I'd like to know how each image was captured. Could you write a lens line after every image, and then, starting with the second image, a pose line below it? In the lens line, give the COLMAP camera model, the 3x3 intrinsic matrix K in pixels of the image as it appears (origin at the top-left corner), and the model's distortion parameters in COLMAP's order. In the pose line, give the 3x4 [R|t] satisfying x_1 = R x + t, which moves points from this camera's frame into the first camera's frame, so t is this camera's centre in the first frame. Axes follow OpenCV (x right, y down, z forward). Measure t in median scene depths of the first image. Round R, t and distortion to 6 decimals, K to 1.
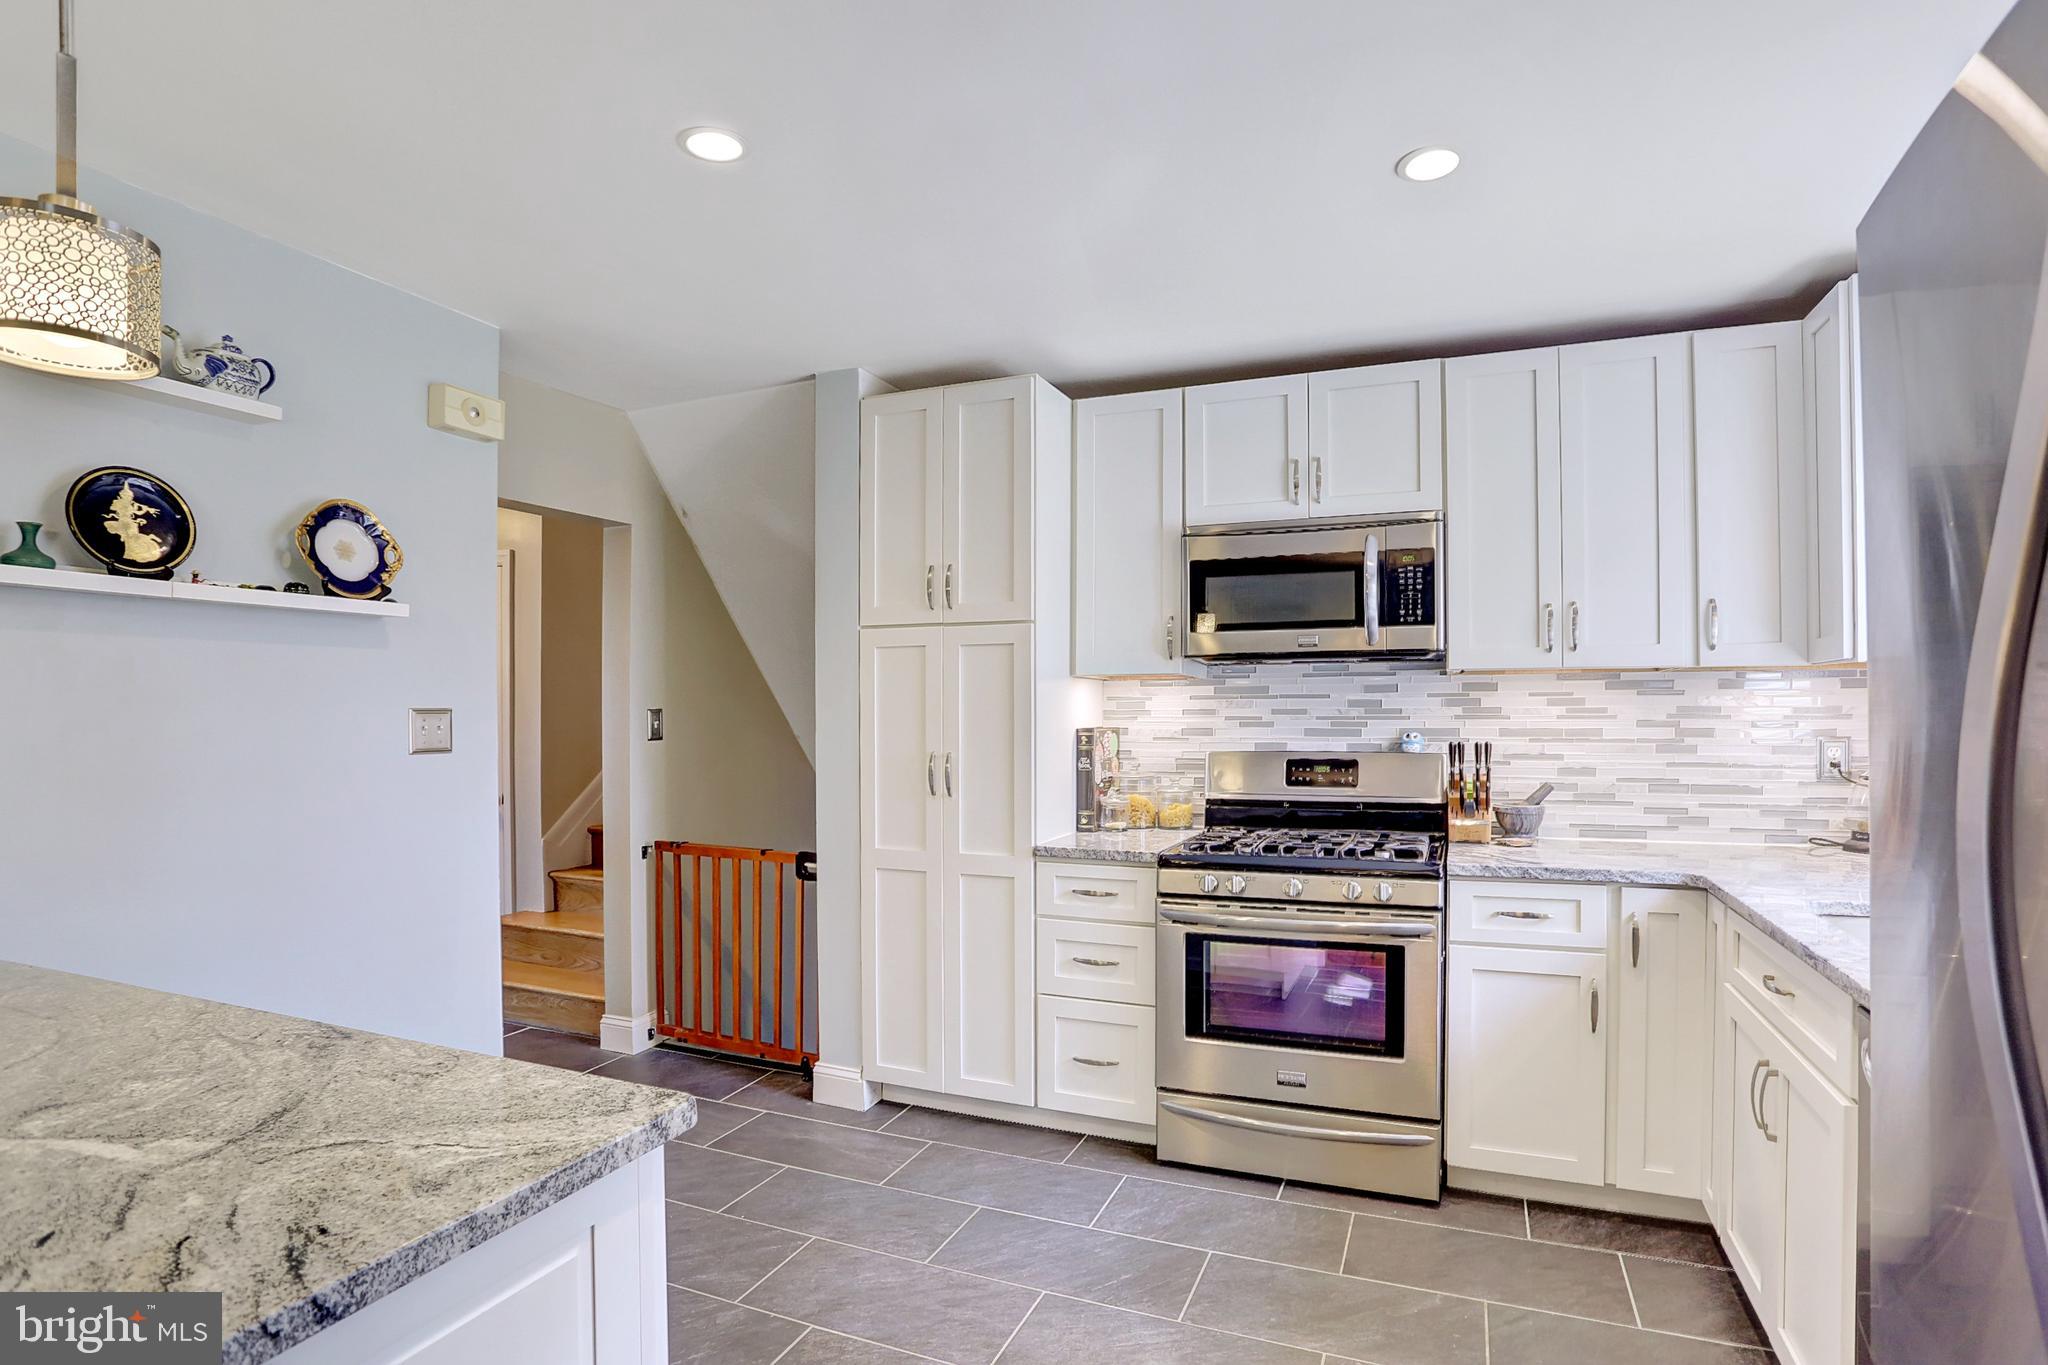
lens RADIAL K [[1015.5, 0, 1036.4], [0, 1015.5, 707.2], [0, 0, 1]] dist [-0.069999, 0.029063]
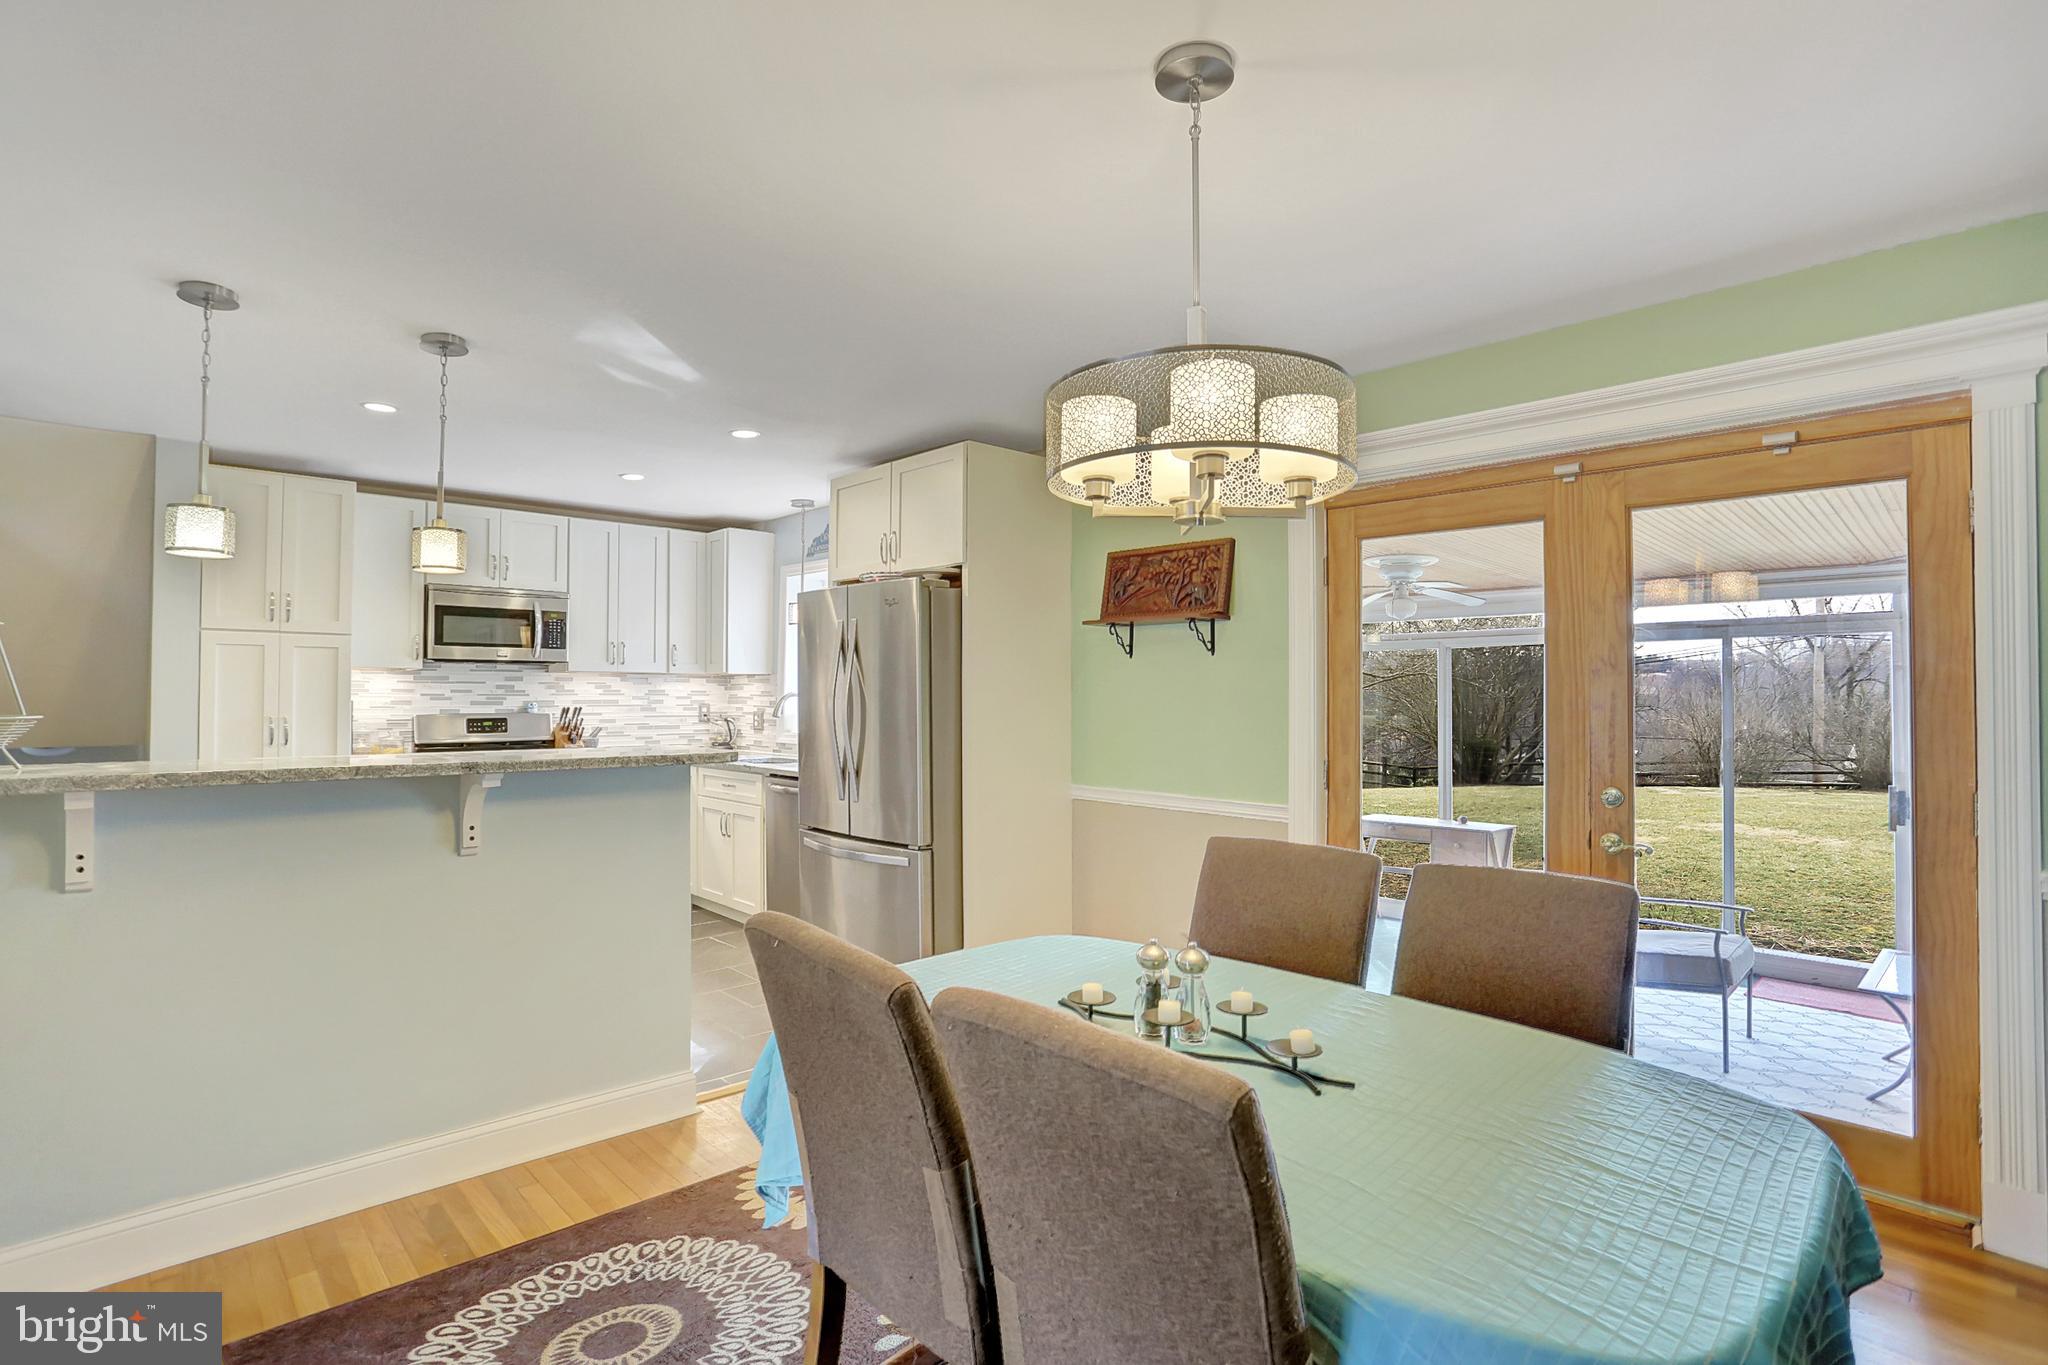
lens RADIAL K [[999.3, 0, 963.0], [0, 999.3, 681.0], [0, 0, 1]] dist [-0.062036, 0.000274]
pose [[0.447259, 0.014275, 0.894291, -0.990850], [-0.009533, 0.999892, -0.011193, -0.002682], [-0.894354, -0.003519, 0.447347, -0.590345]]
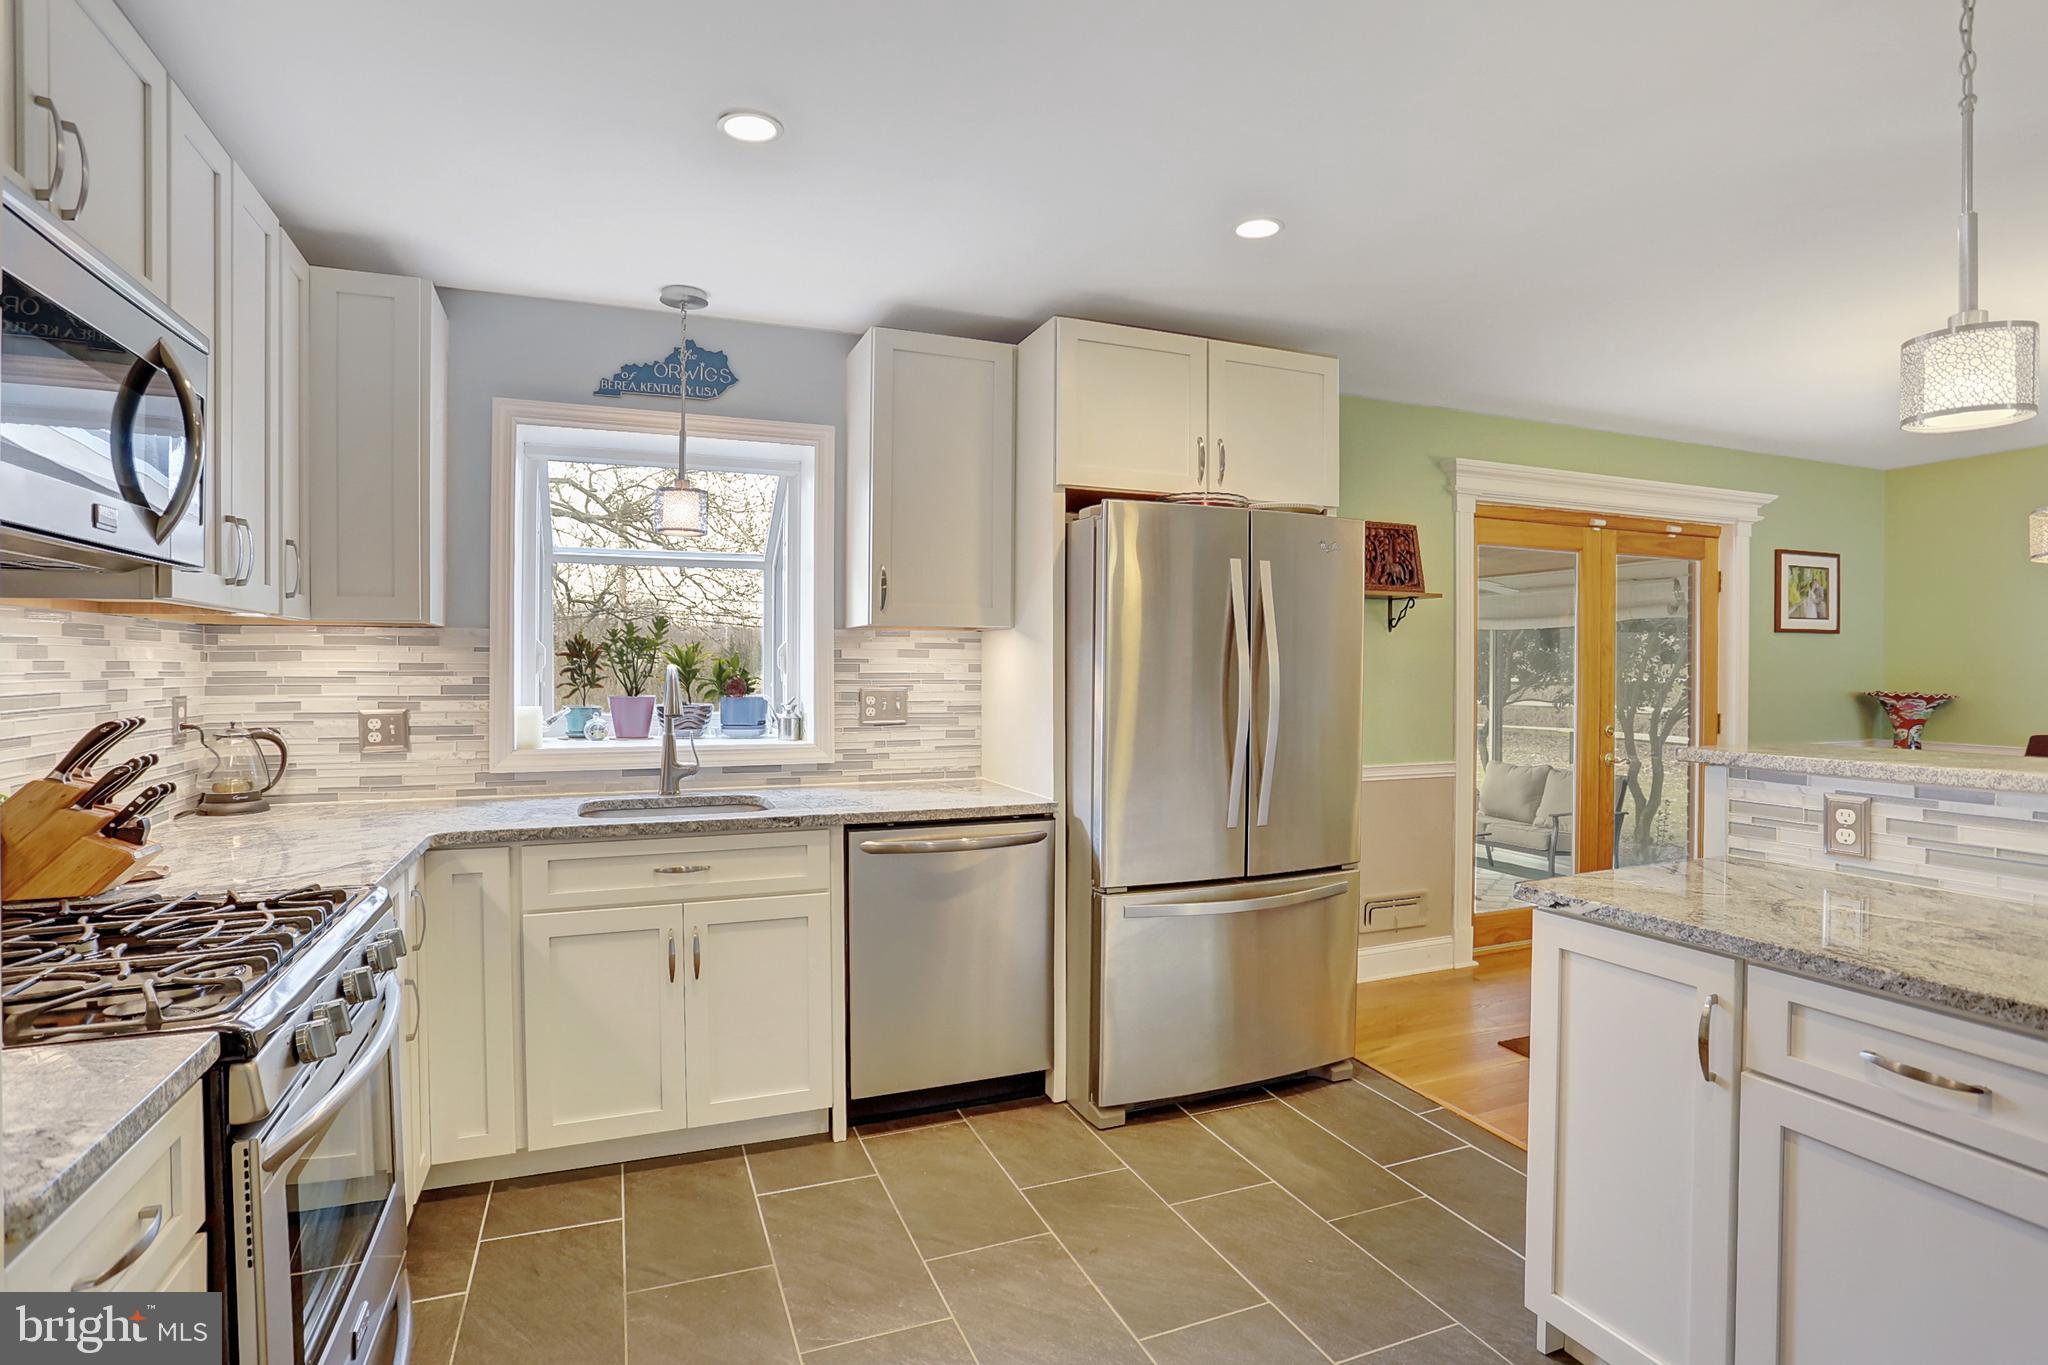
lens RADIAL K [[1015.0, 0, 1005.9], [0, 1015.0, 671.9], [0, 0, 1]] dist [-0.067796, 0.029505]
pose [[-0.684915, -0.002385, 0.728619, -0.347782], [-0.002706, 0.999996, 0.000729, 0.004973], [-0.728618, -0.001473, -0.684919, 1.001510]]
